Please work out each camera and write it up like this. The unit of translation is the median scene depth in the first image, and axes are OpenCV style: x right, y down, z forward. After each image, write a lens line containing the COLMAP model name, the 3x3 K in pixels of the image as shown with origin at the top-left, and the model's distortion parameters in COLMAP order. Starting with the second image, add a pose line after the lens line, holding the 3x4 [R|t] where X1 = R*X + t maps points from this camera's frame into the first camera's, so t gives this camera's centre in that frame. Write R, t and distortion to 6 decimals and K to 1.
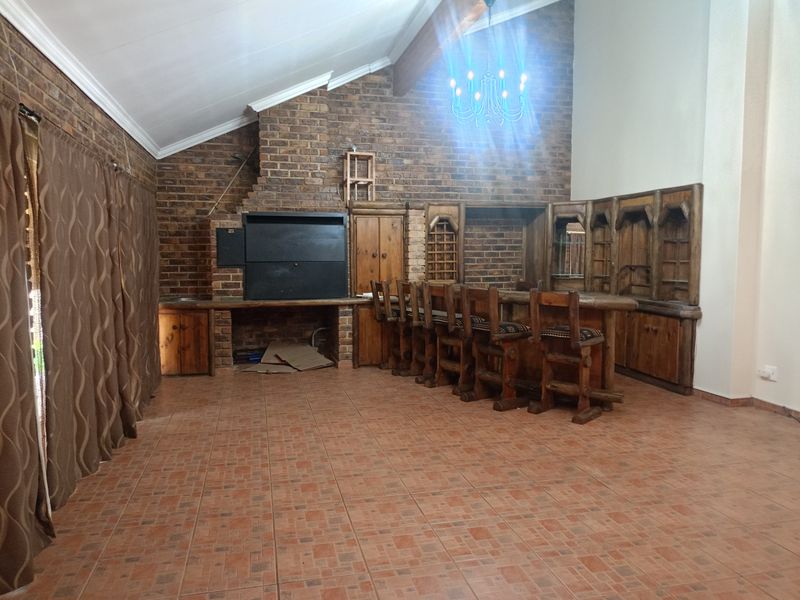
lens RADIAL K [[594.4, 0, 400.0], [0, 594.4, 300.0], [0, 0, 1]] dist [0.023942, -0.006550]
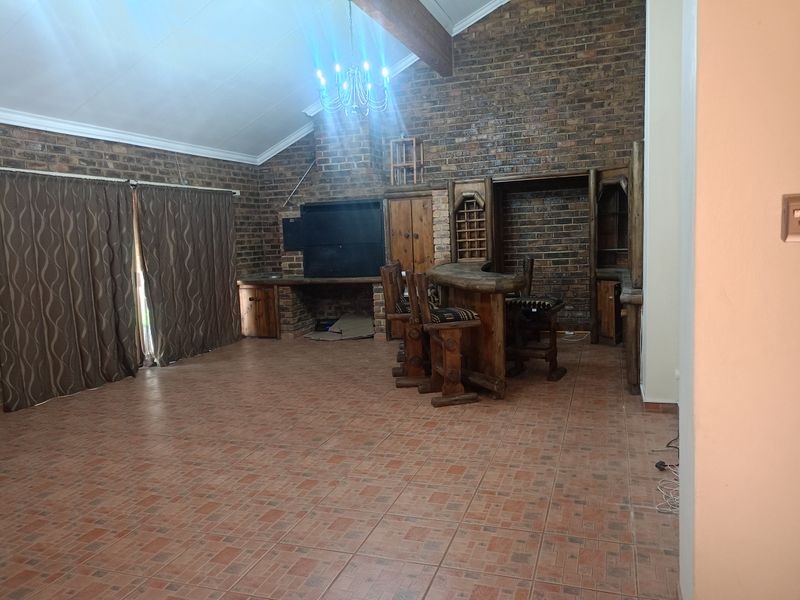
lens RADIAL K [[594.4, 0, 400.0], [0, 594.4, 300.0], [0, 0, 1]] dist [0.023942, -0.006550]
pose [[0.843160, 0.024277, -0.537114, 0.542125], [0.001439, 0.998875, 0.047407, -0.011729], [0.537660, -0.040745, 0.842177, 0.098039]]
